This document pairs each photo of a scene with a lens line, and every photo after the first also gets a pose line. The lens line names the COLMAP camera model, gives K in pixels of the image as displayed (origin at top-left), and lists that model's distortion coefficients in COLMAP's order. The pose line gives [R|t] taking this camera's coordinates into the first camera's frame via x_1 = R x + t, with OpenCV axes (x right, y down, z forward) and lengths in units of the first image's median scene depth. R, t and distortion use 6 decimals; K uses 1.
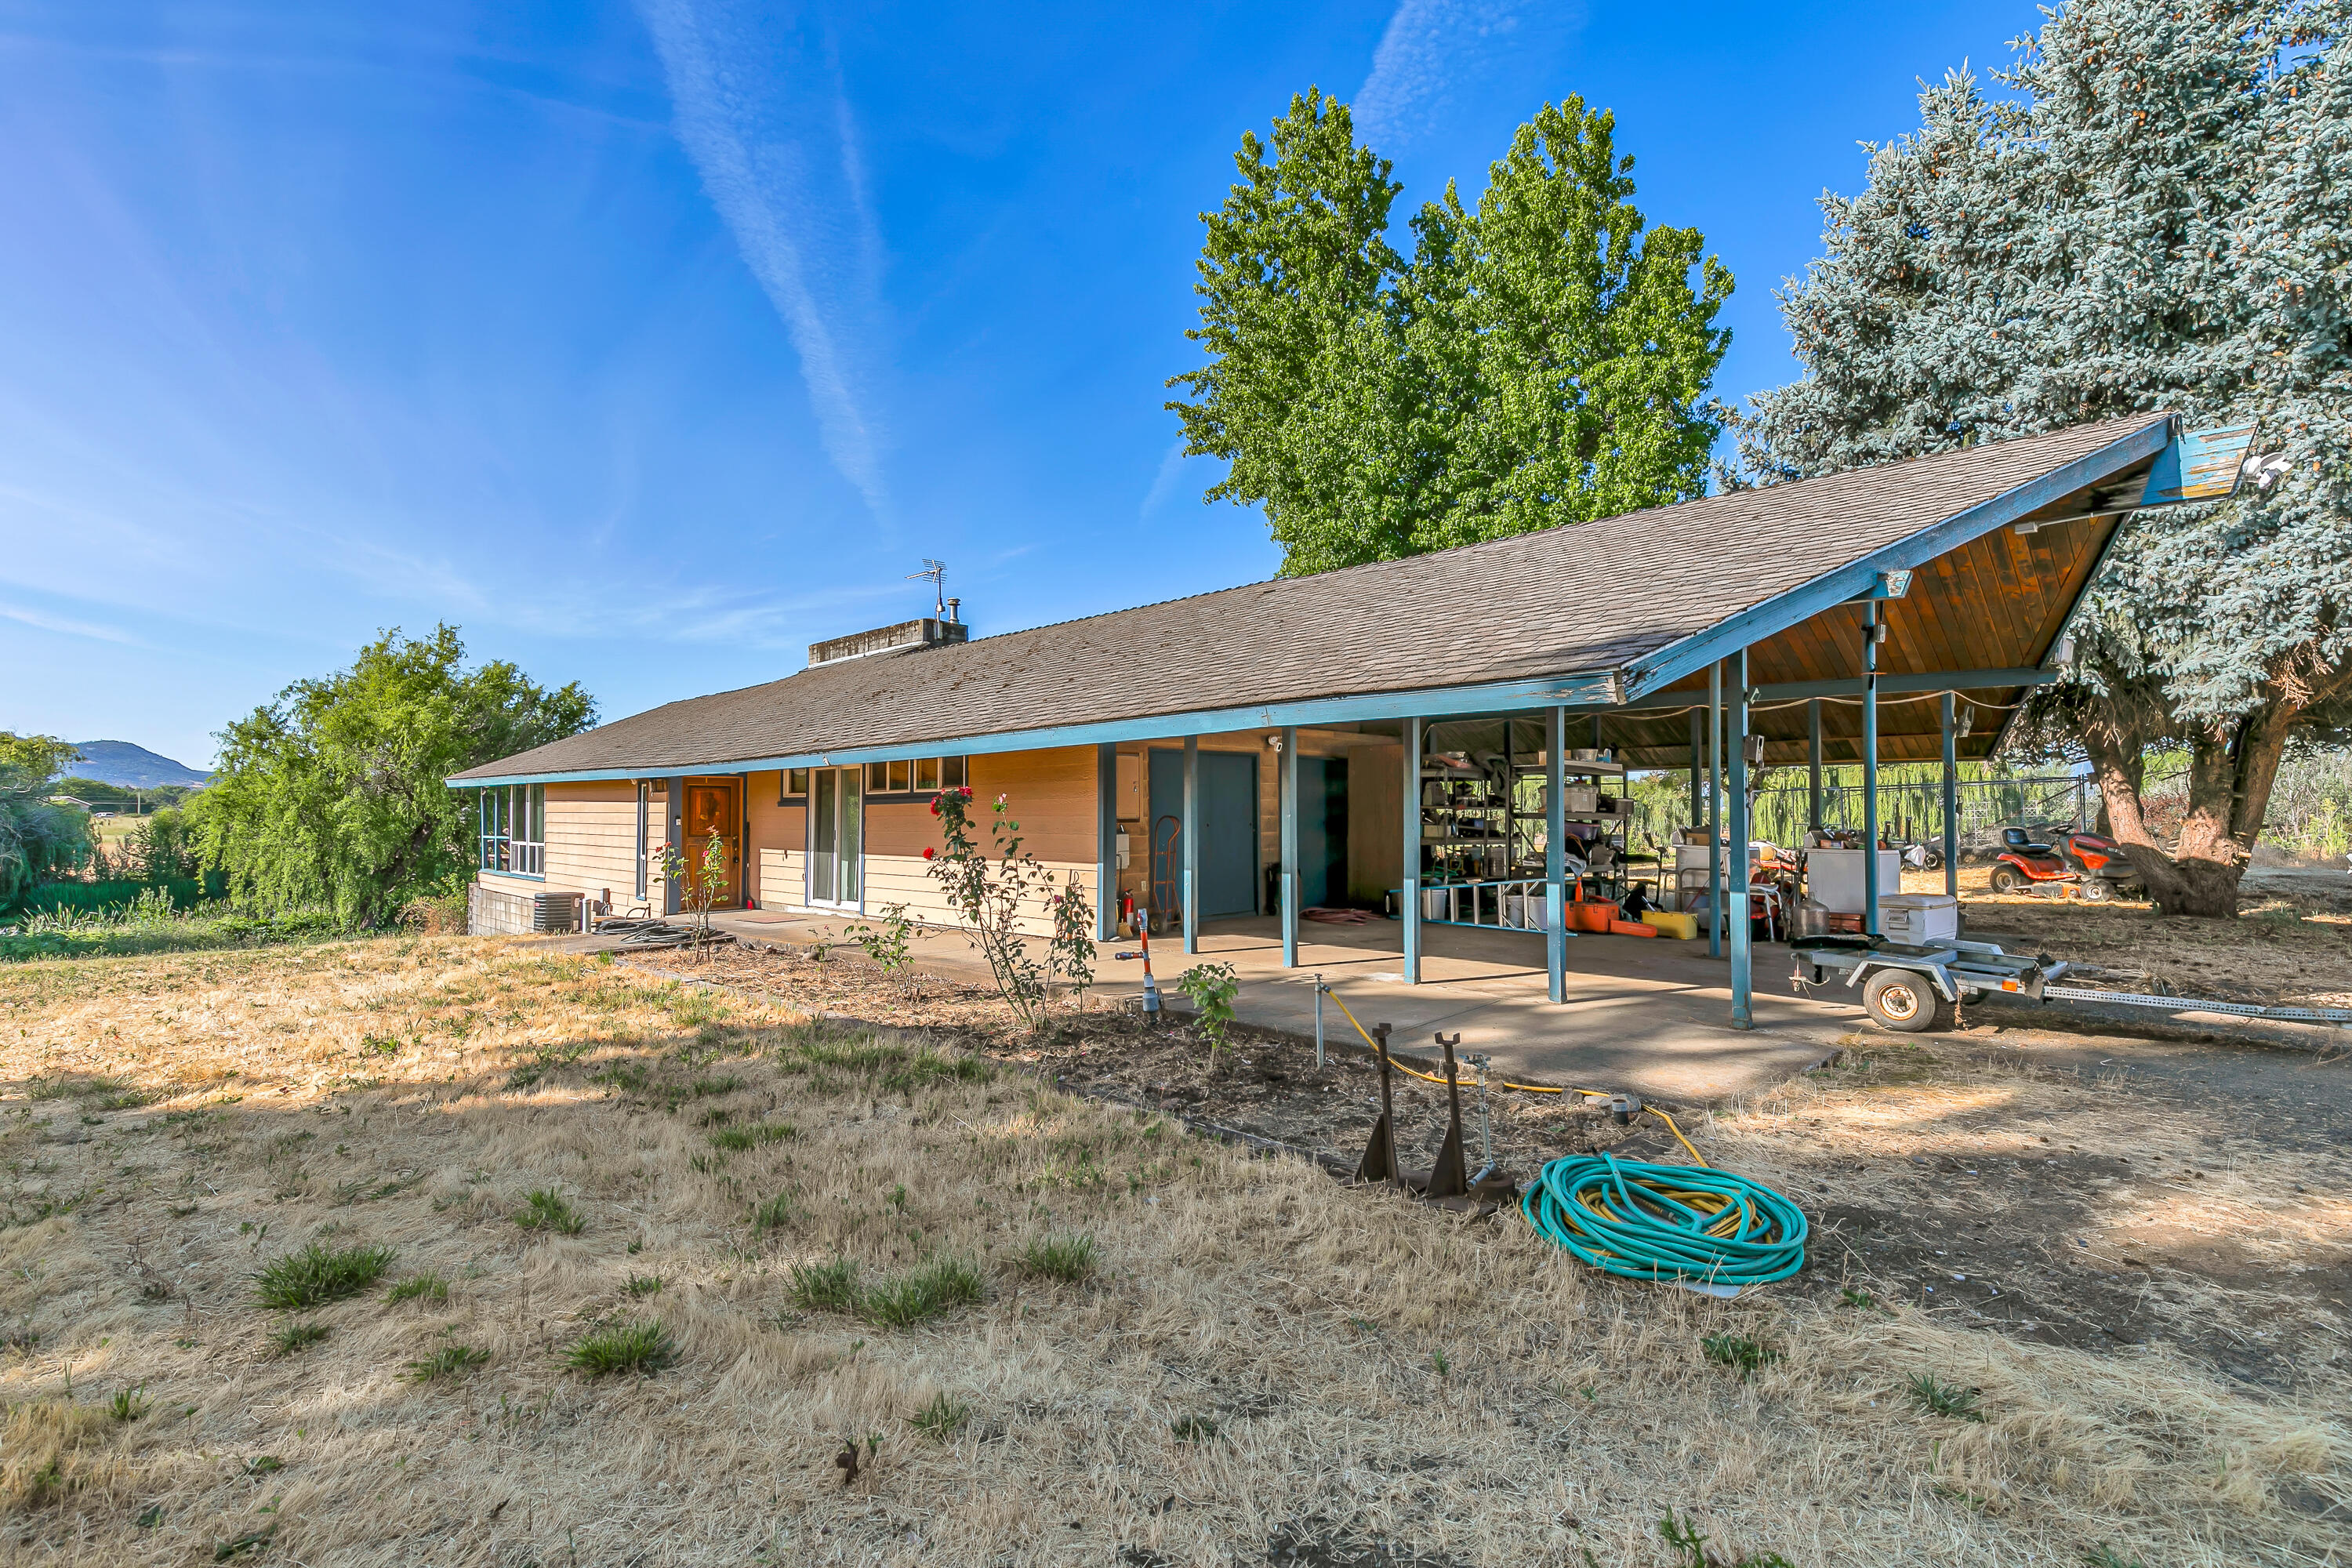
lens RADIAL K [[1089.9, 0, 1176.0], [0, 1089.9, 784.0], [0, 0, 1]] dist [-0.001996, -0.000395]
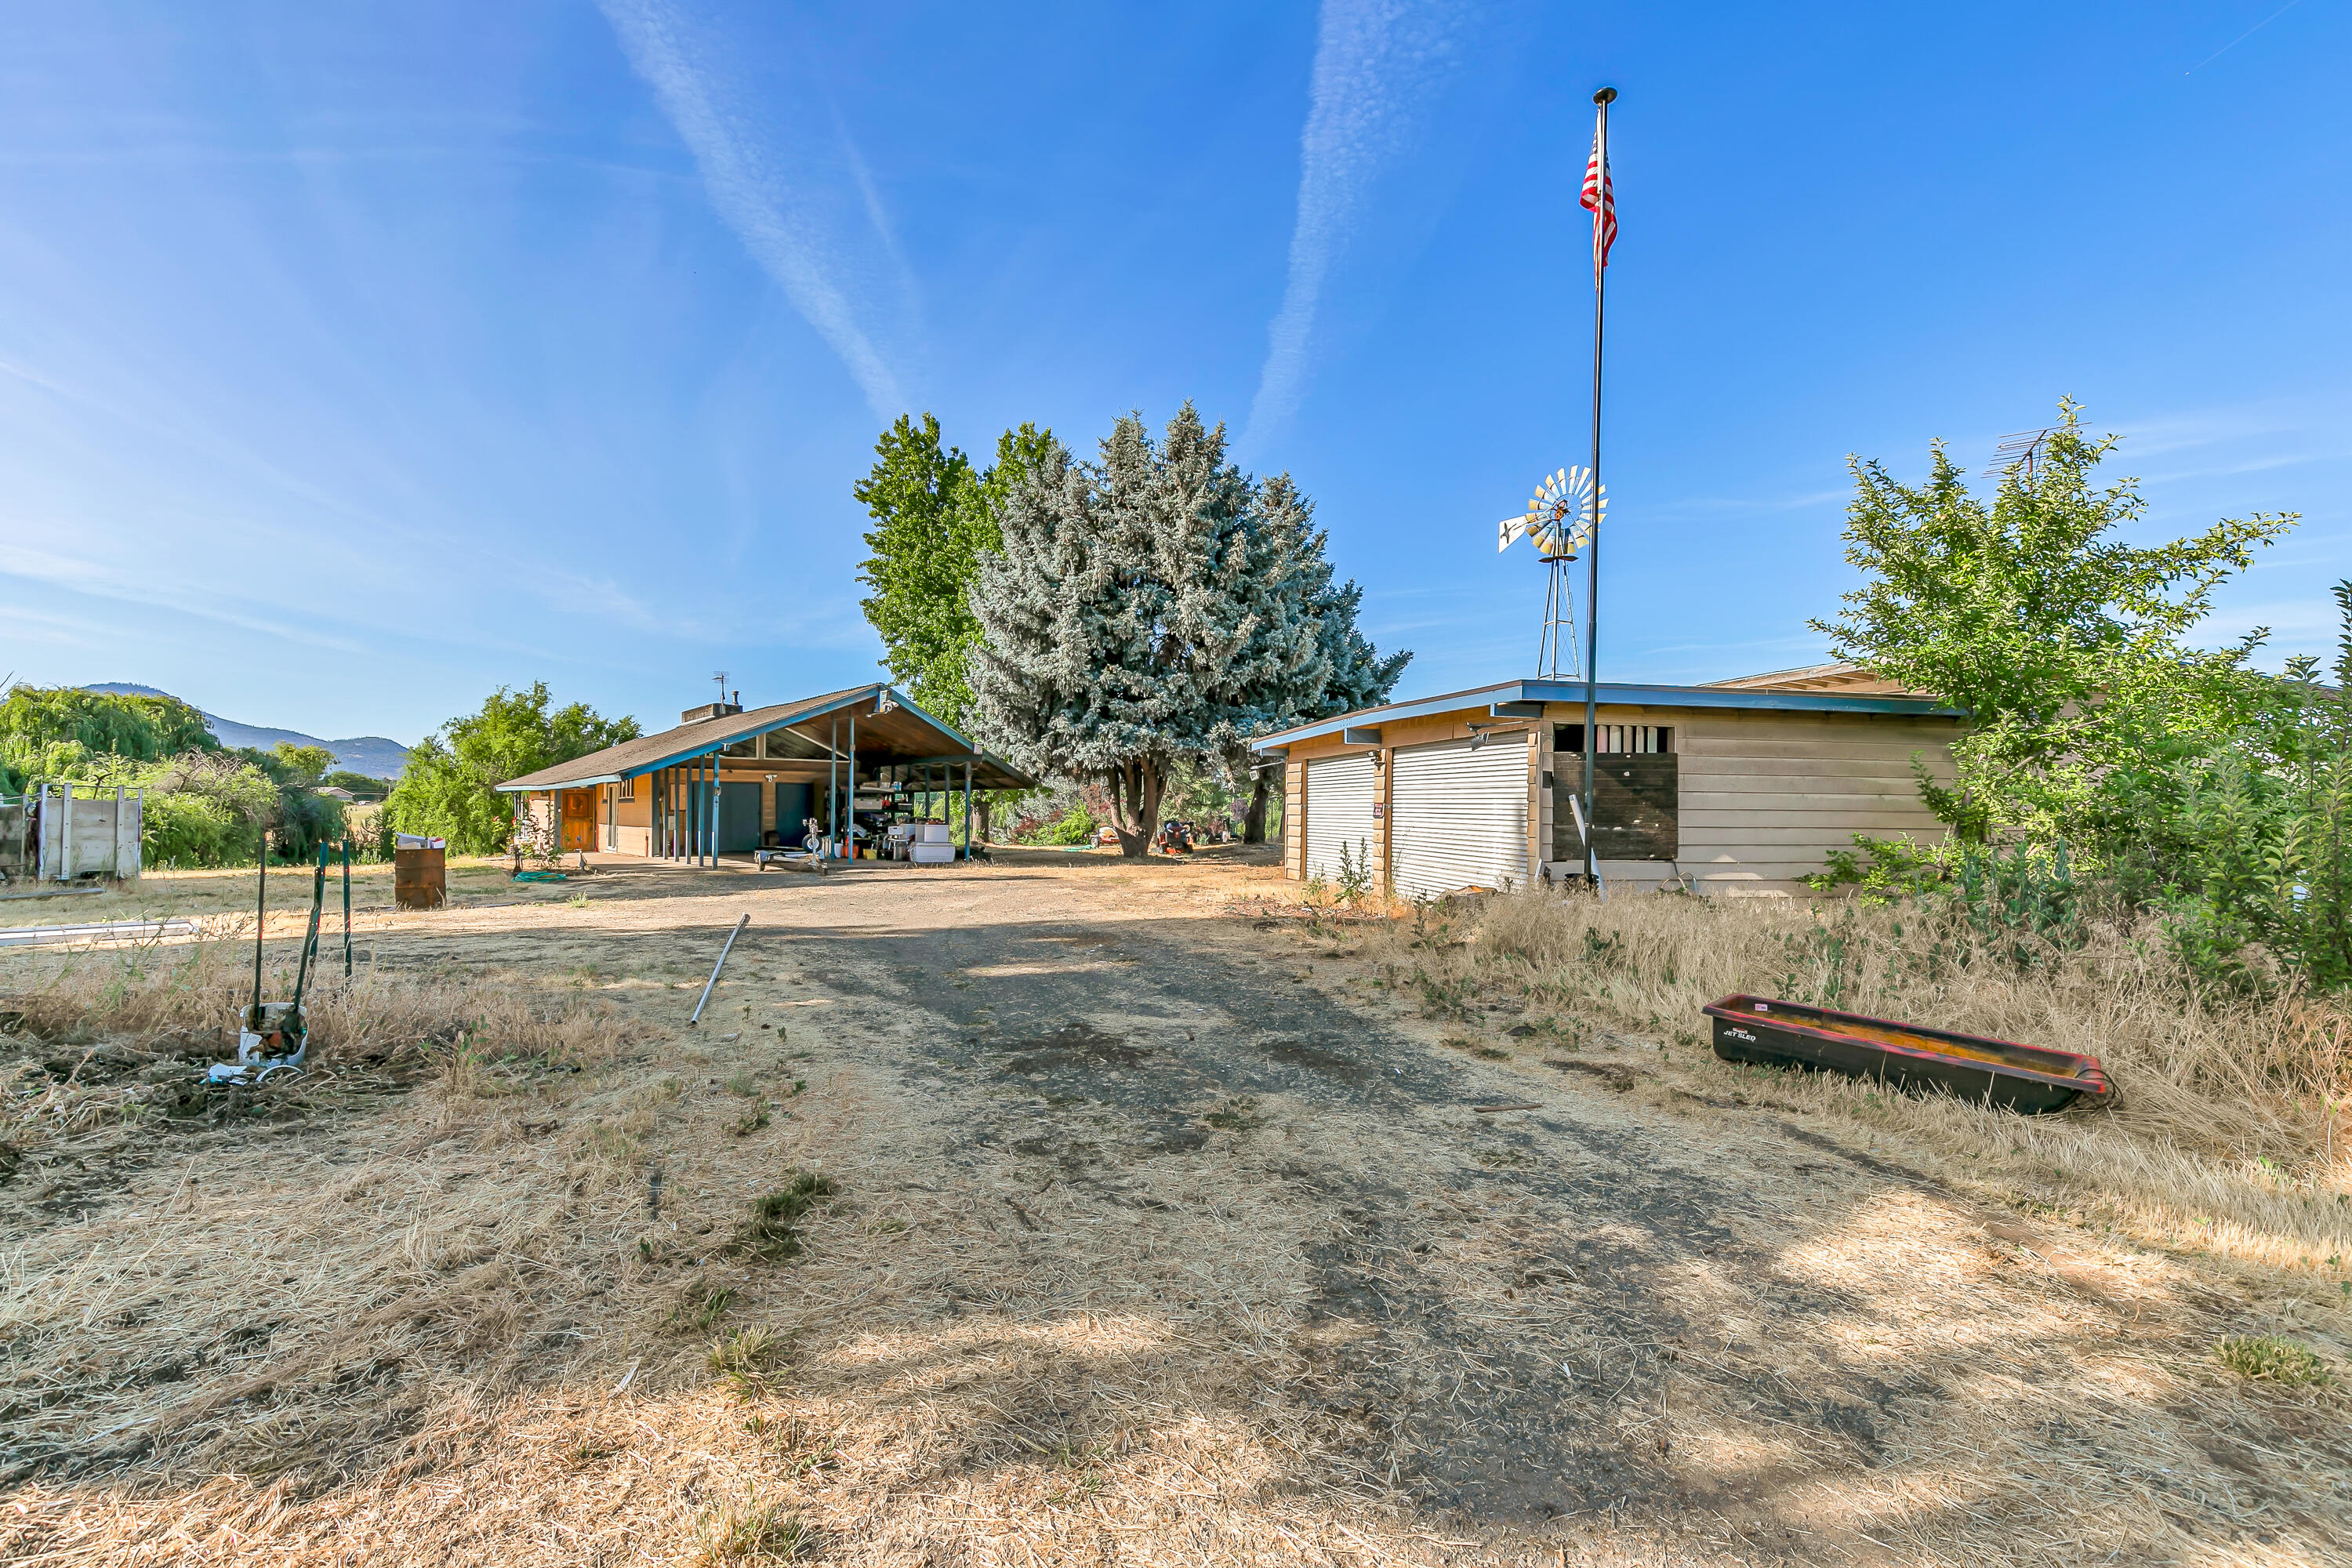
lens RADIAL K [[1076.8, 0, 1180.3], [0, 1076.8, 813.3], [0, 0, 1]] dist [0.007769, -0.000515]
pose [[0.990815, 0.007759, -0.135002, 0.474860], [-0.003317, 0.999447, 0.033095, -0.015353], [0.135184, -0.032343, 0.990292, -0.429438]]
